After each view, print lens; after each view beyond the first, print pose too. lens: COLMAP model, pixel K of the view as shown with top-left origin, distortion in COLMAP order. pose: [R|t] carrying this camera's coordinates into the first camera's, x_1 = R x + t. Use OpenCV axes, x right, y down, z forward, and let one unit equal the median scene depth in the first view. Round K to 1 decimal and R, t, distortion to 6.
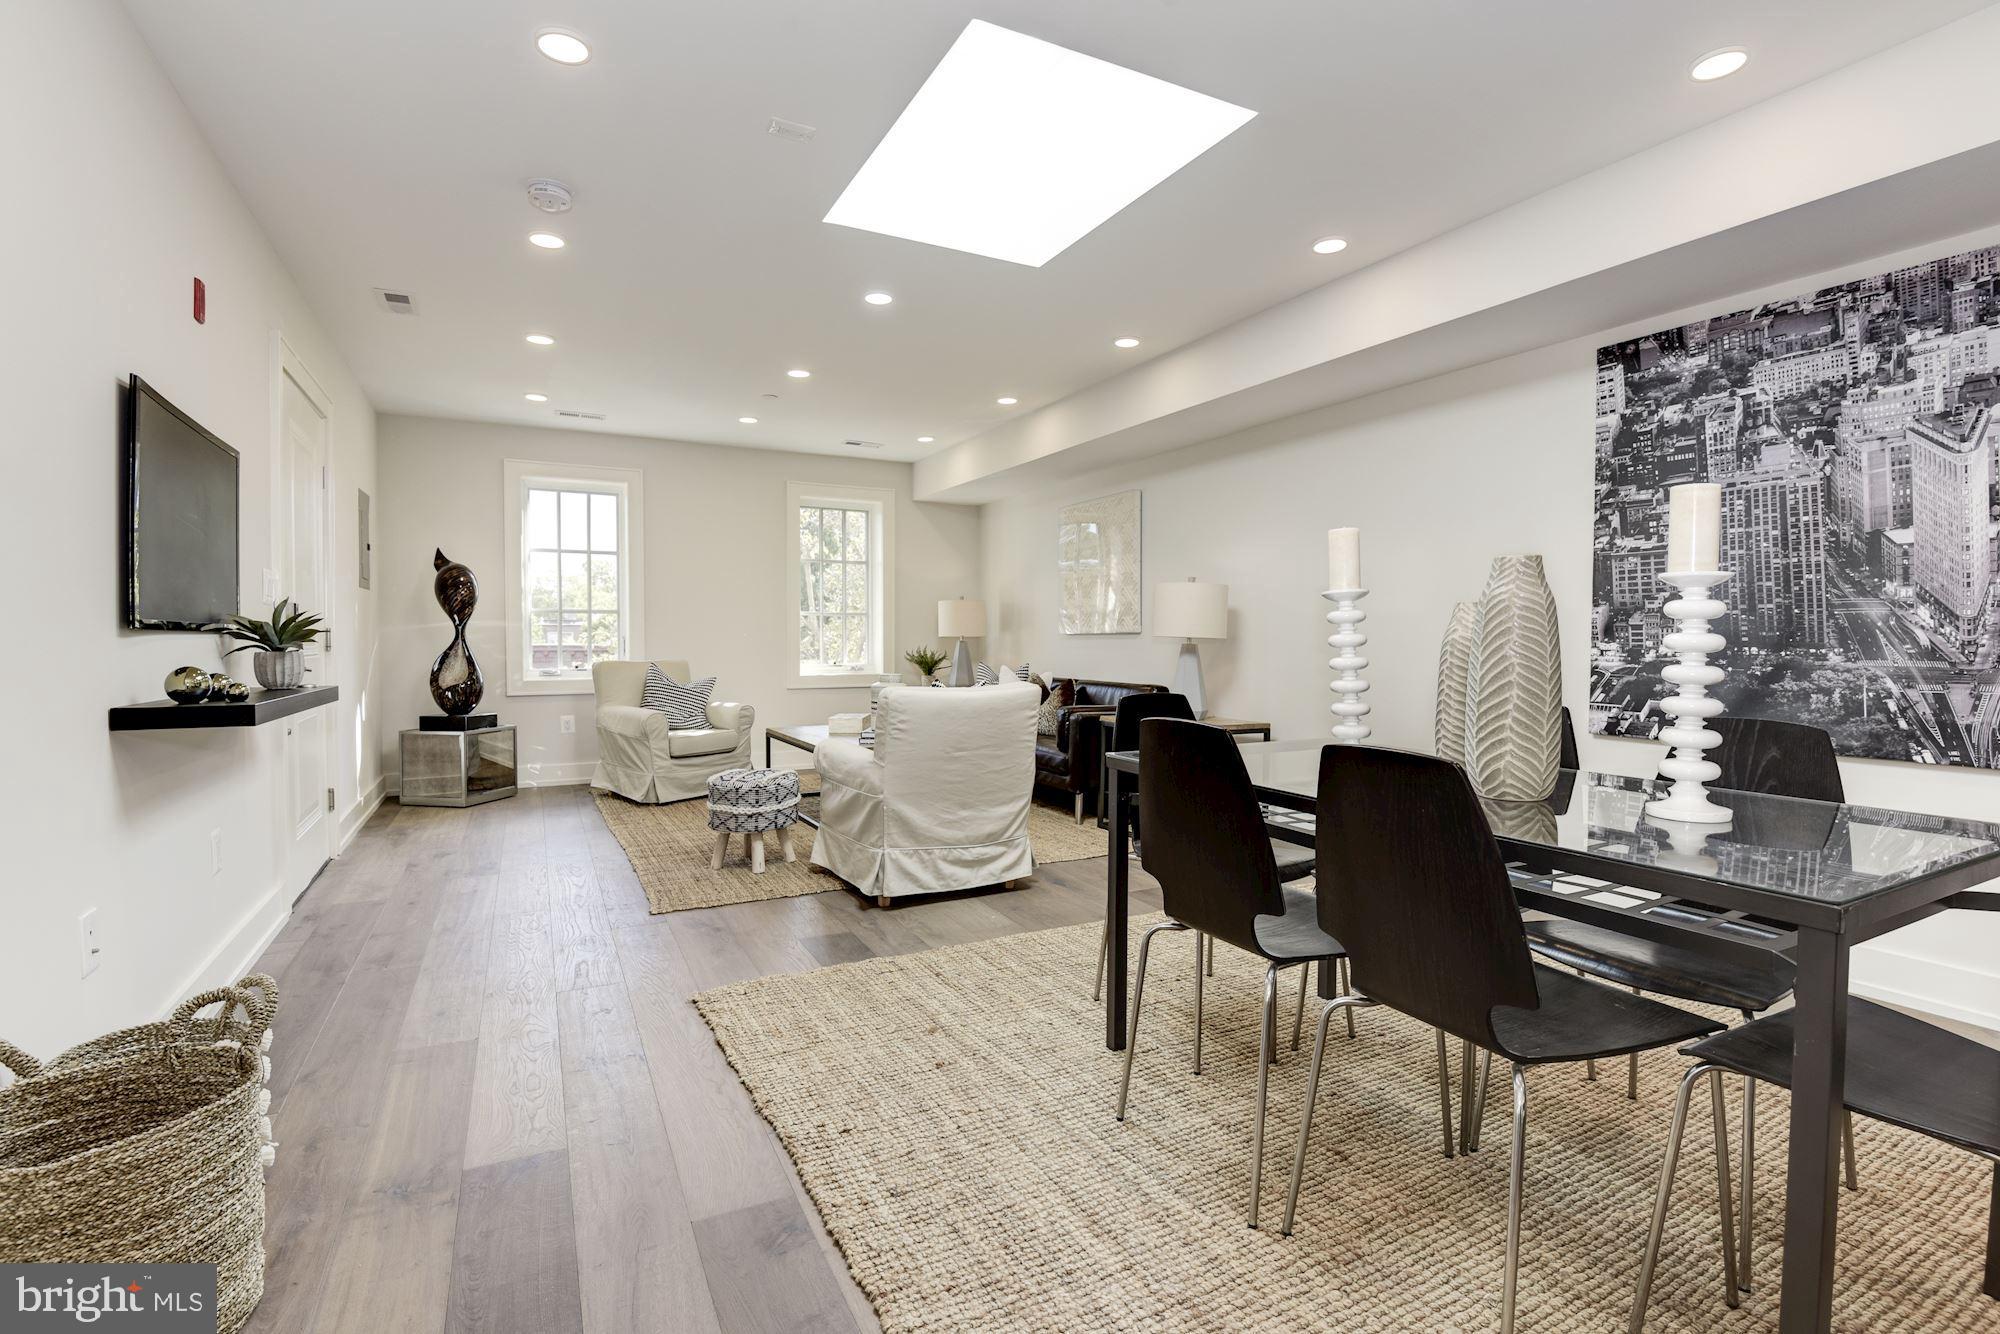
lens RADIAL K [[917.4, 0, 975.5], [0, 917.4, 655.1], [0, 0, 1]] dist [-0.024943, -0.000266]
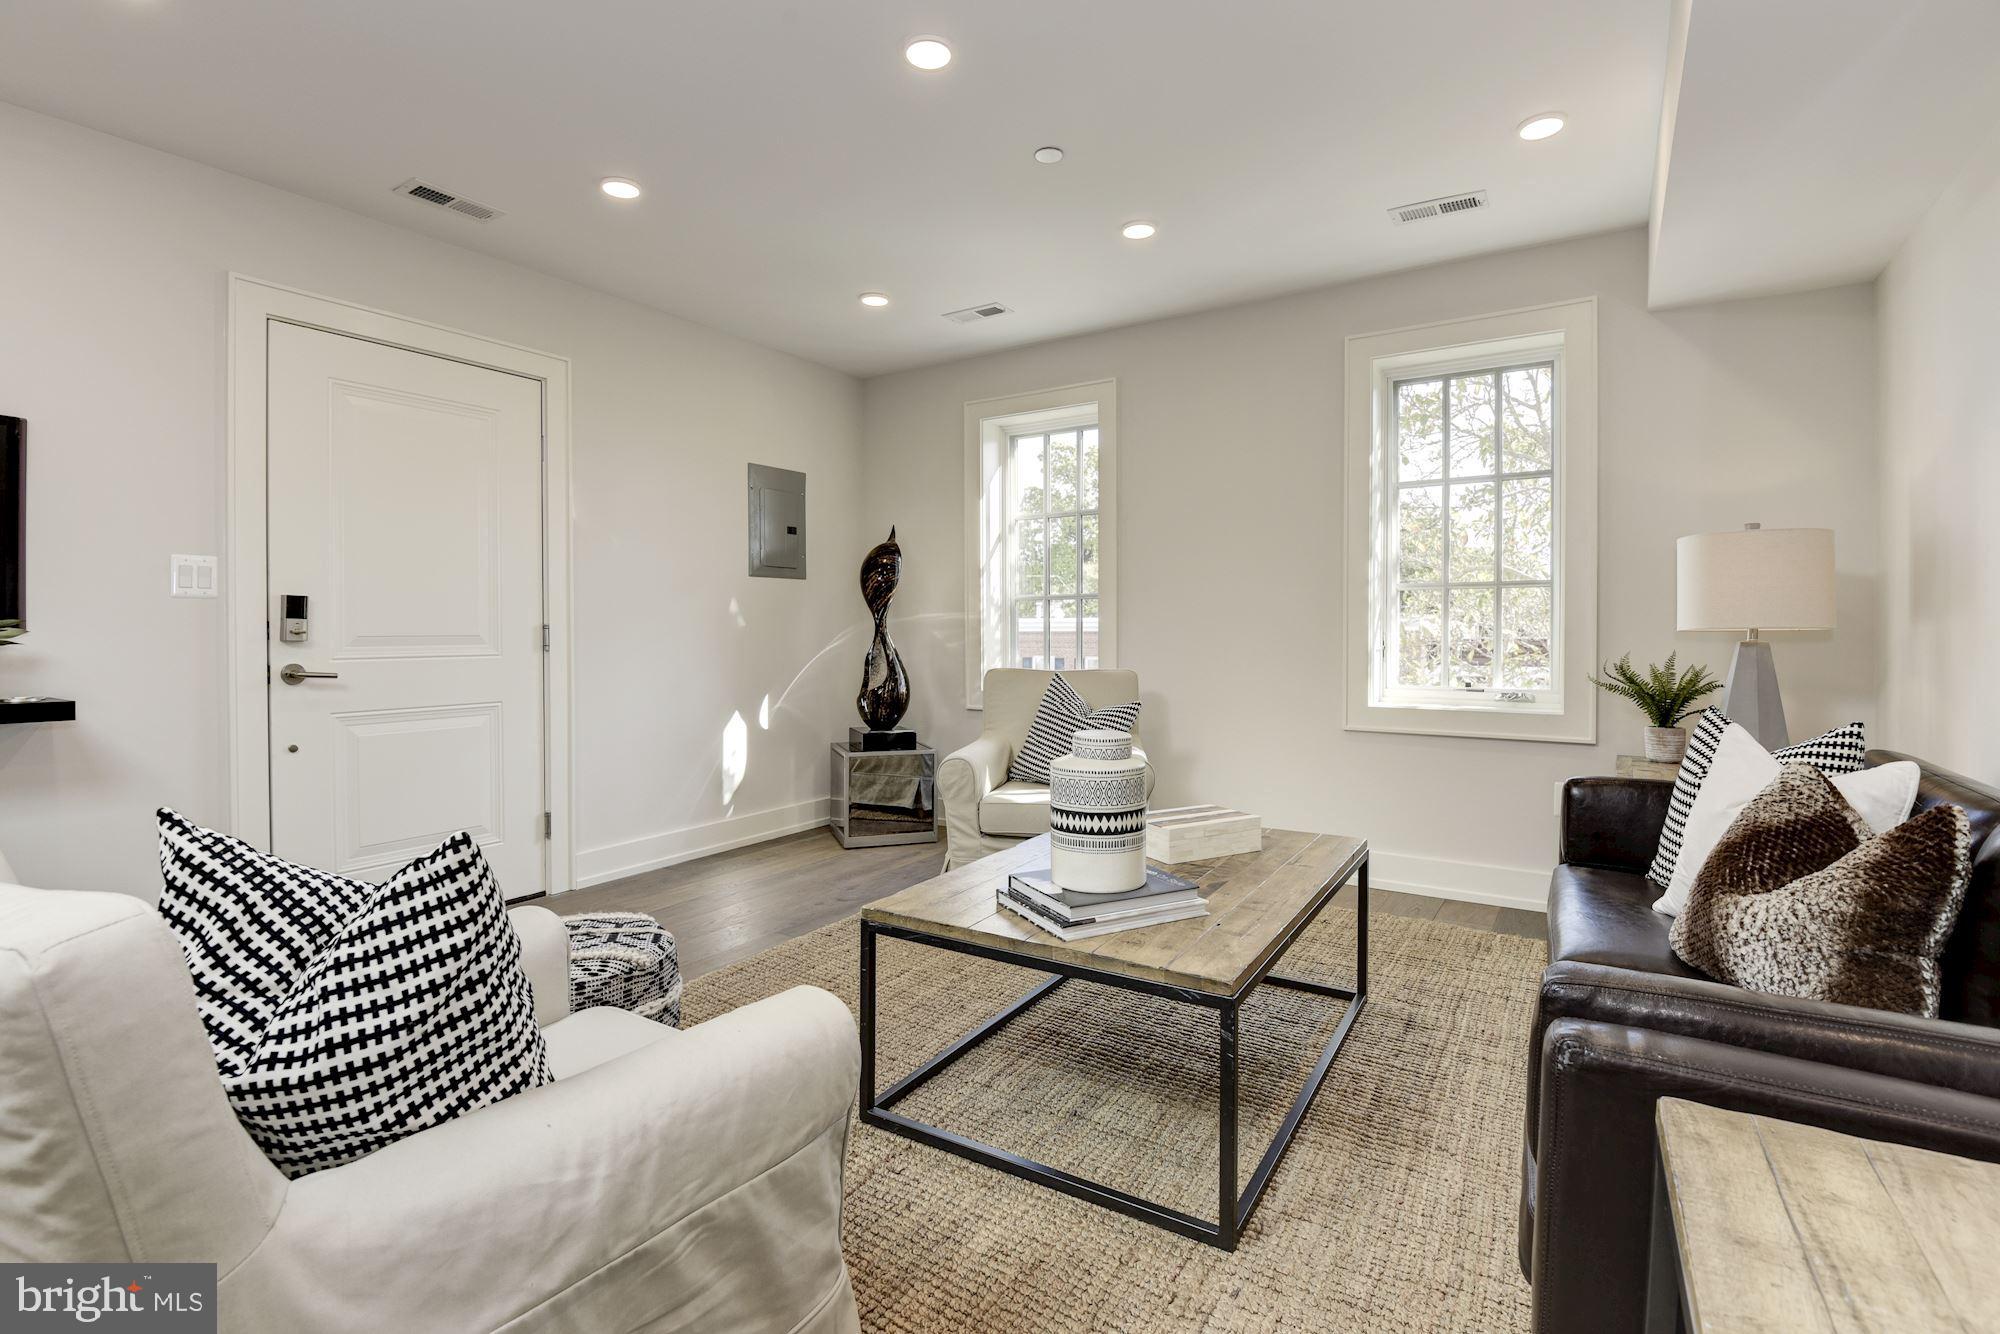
lens RADIAL K [[897.5, 0, 1000.2], [0, 897.5, 640.7], [0, 0, 1]] dist [0.001835, 0.000113]
pose [[0.519423, 0.008366, -0.854476, 0.163328], [-0.014354, 0.999896, 0.001065, -0.015185], [0.854397, 0.011712, 0.519489, 0.641835]]
